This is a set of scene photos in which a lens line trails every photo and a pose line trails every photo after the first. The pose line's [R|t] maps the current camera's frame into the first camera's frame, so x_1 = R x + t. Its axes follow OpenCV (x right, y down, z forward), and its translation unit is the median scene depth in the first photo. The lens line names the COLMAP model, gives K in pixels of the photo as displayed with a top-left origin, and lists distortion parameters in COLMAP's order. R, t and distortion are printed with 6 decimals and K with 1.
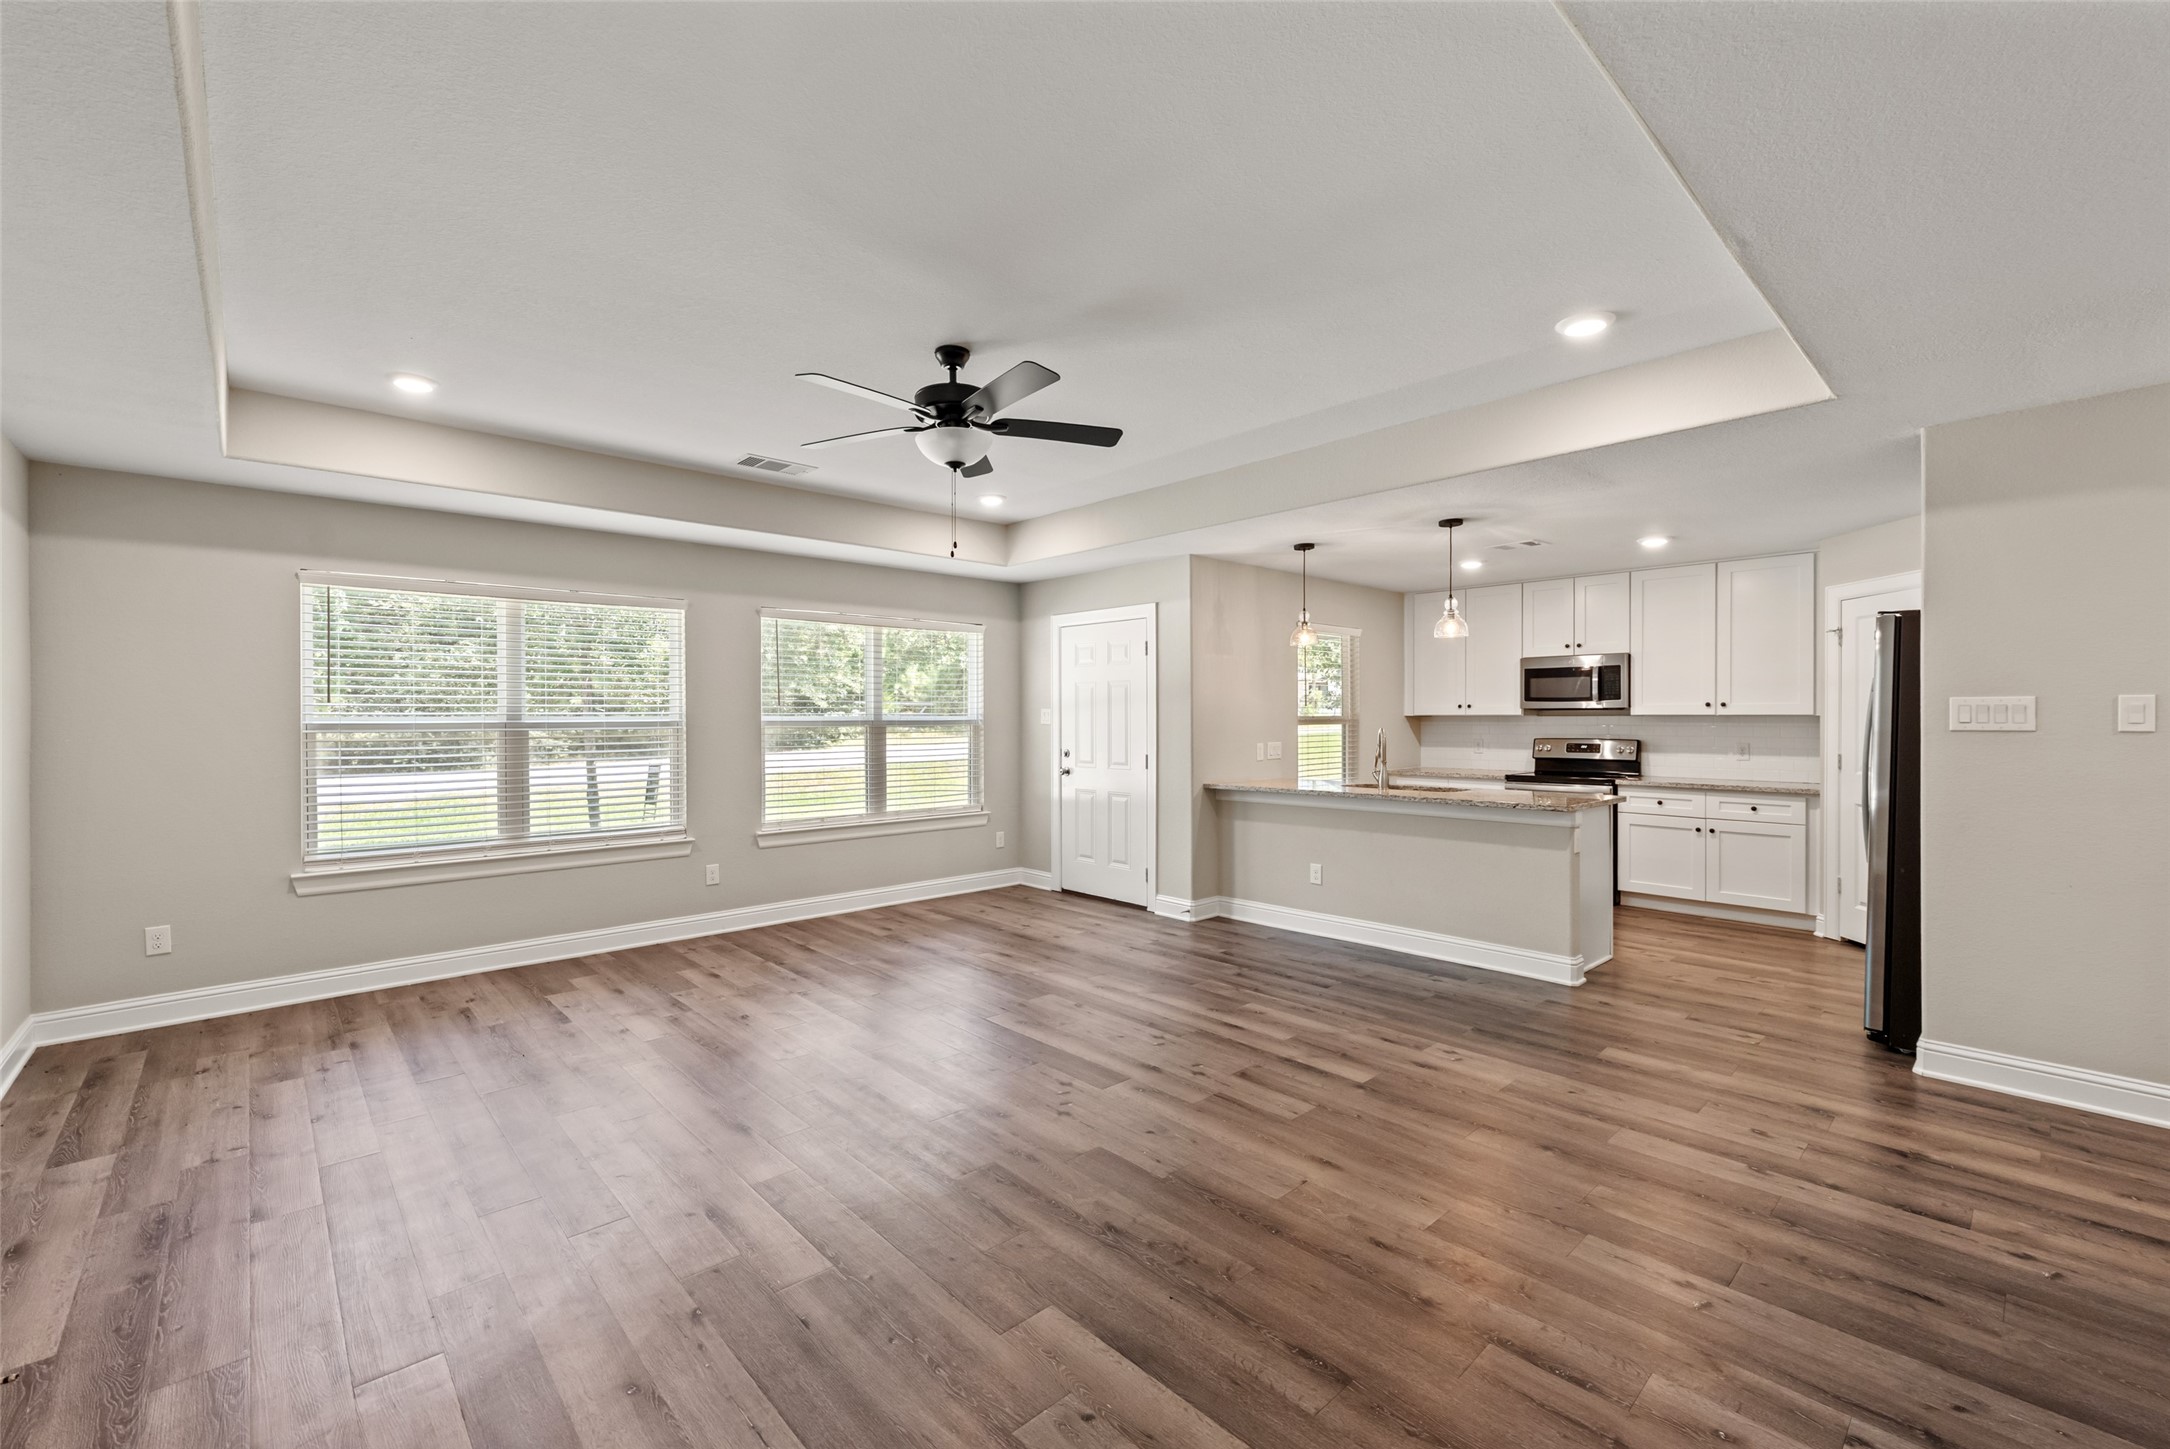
lens RADIAL K [[901.6, 0, 1079.4], [0, 901.6, 722.1], [0, 0, 1]] dist [0.001087, -0.000241]
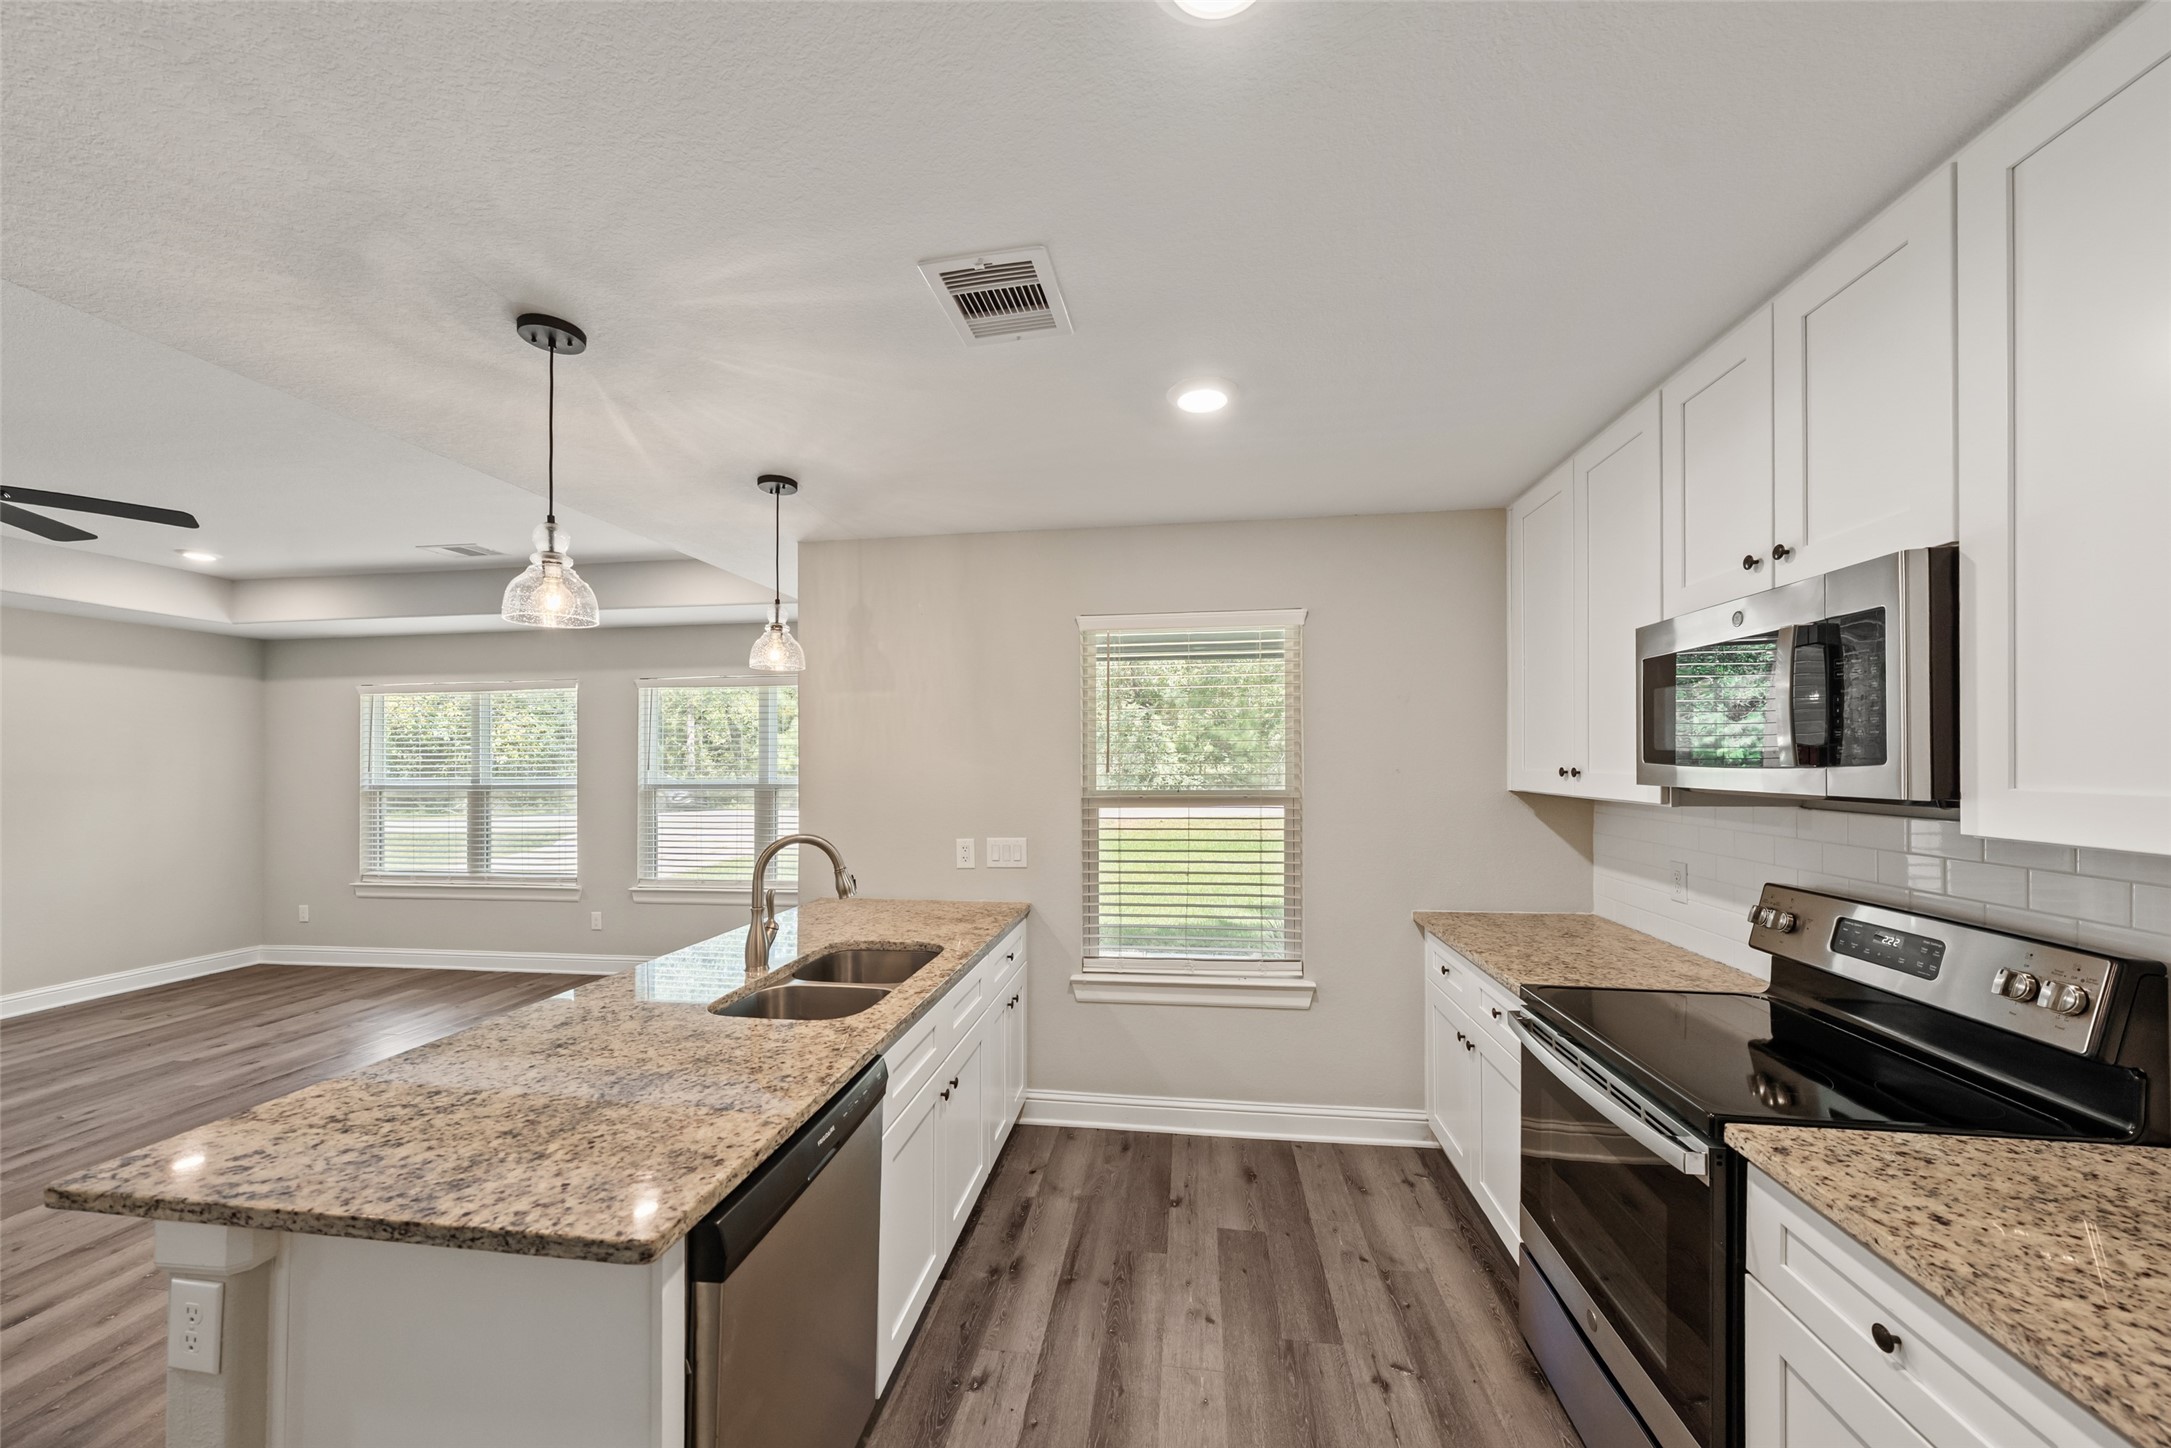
lens RADIAL K [[777.0, 0, 1086.9], [0, 777.0, 757.2], [0, 0, 1]] dist [-0.001100, 0.000300]
pose [[0.638710, -0.003712, -0.769439, 0.696411], [0.000217, 0.999989, -0.004644, -0.028697], [0.769448, 0.002799, 0.638703, 0.816289]]
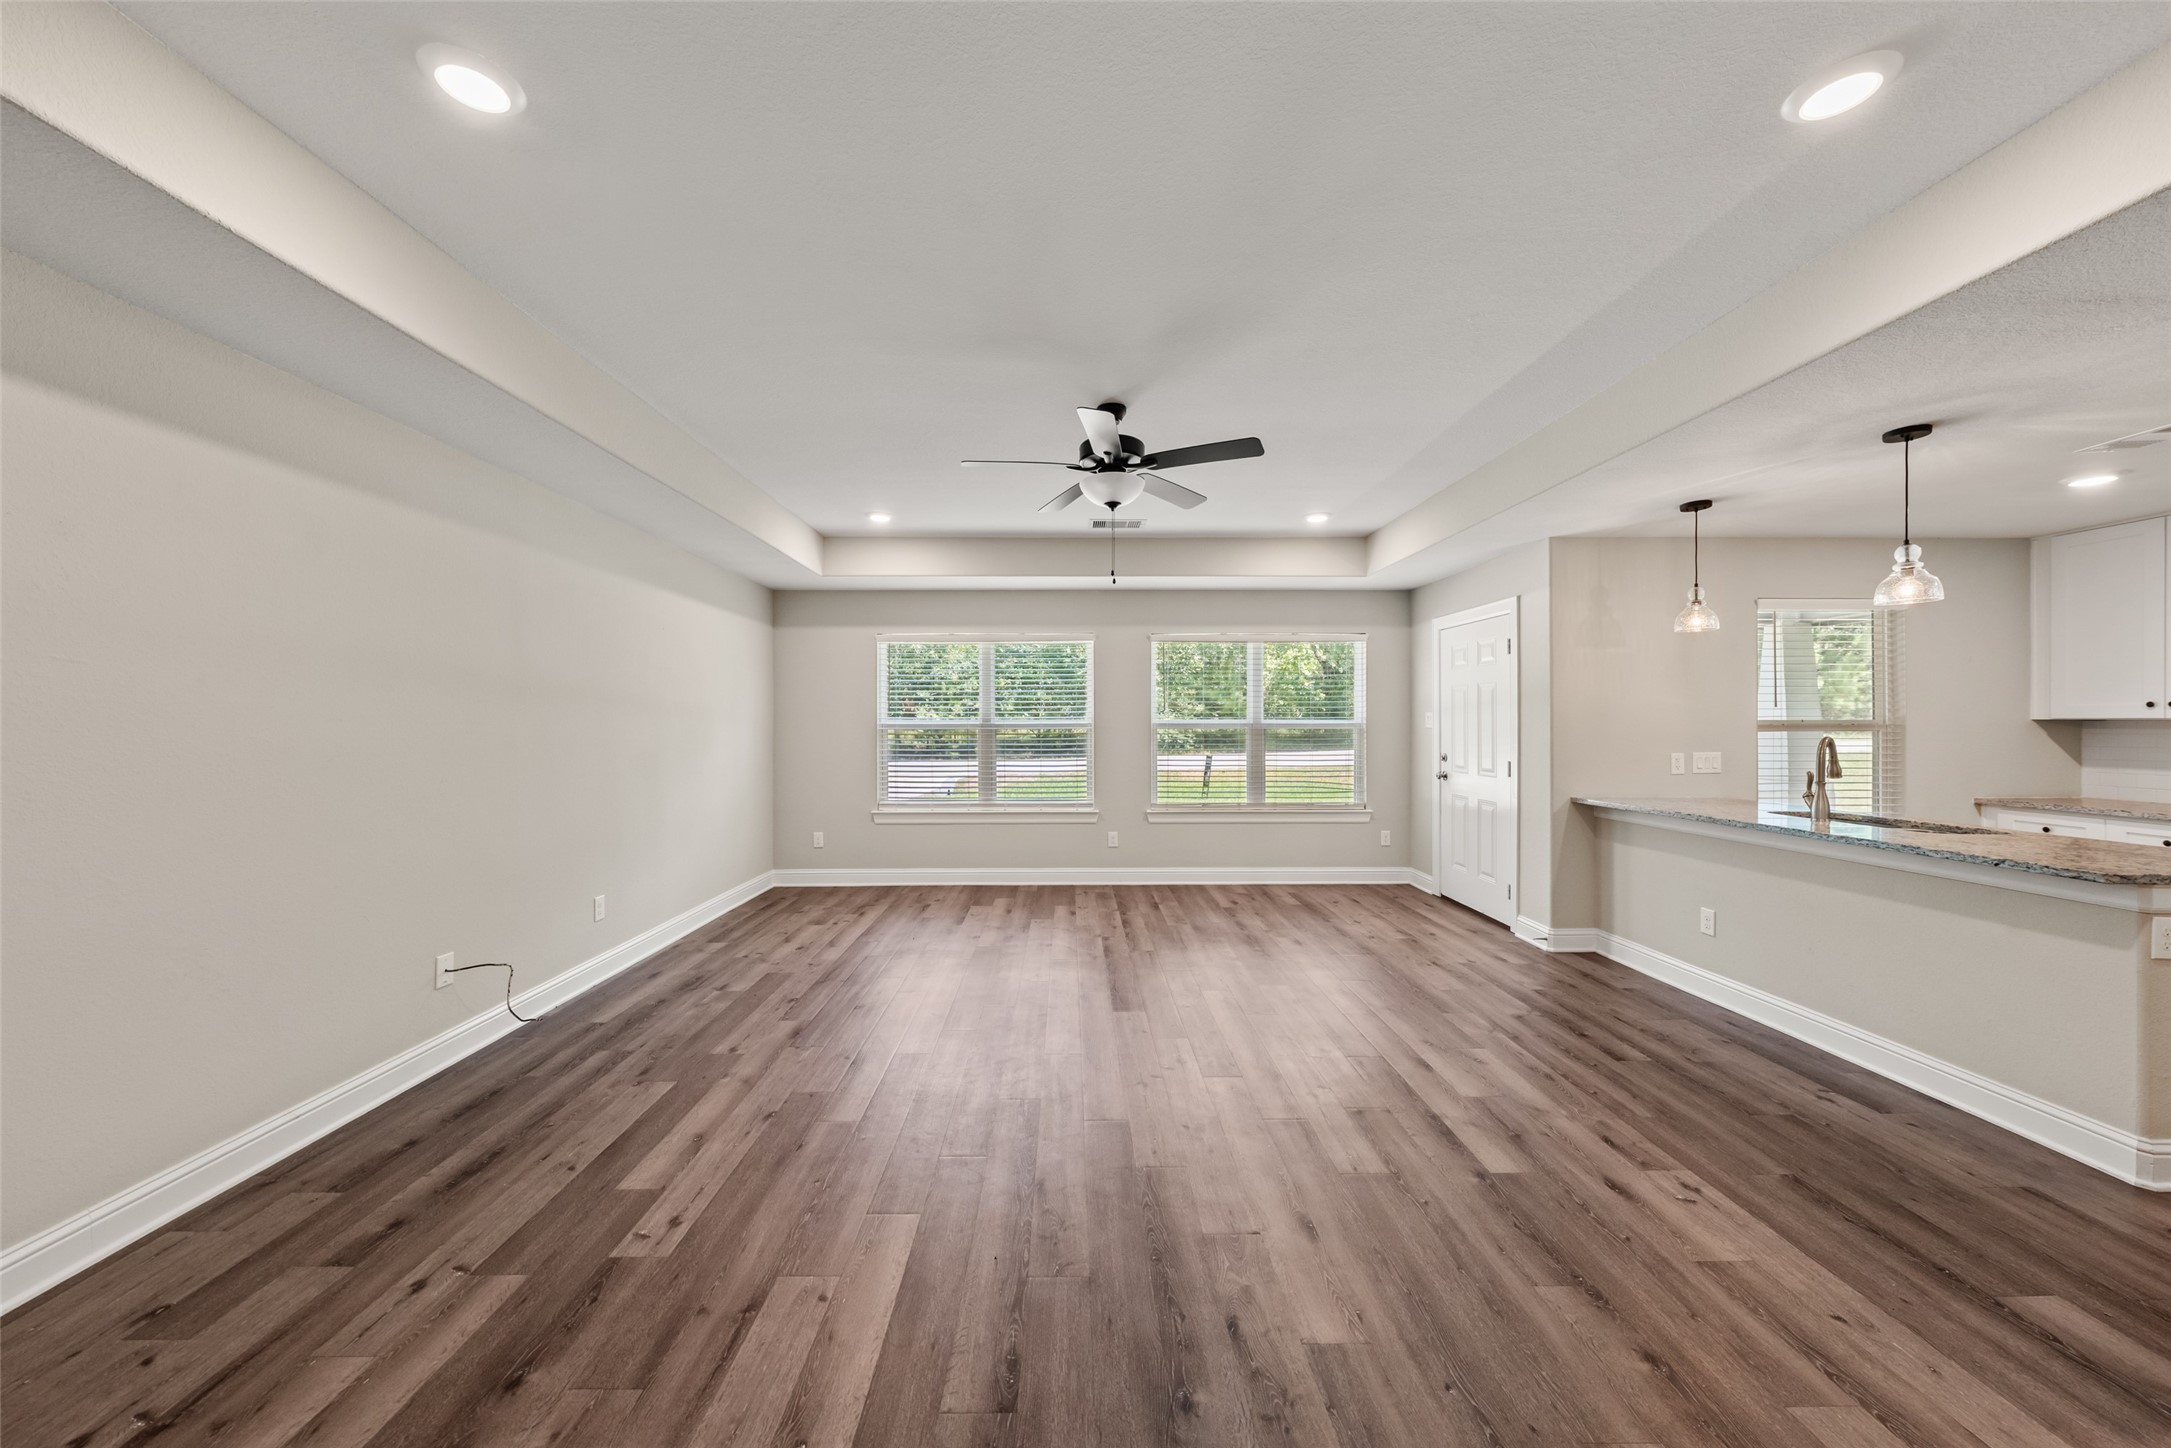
lens RADIAL K [[751.1, 0, 1075.7], [0, 751.1, 722.3], [0, 0, 1]] dist [-0.005518, 0.002070]
pose [[0.742923, 0.003275, -0.669369, 0.274701], [-0.005774, 0.999982, -0.001517, -0.000224], [0.669353, 0.004992, 0.742928, 0.141231]]
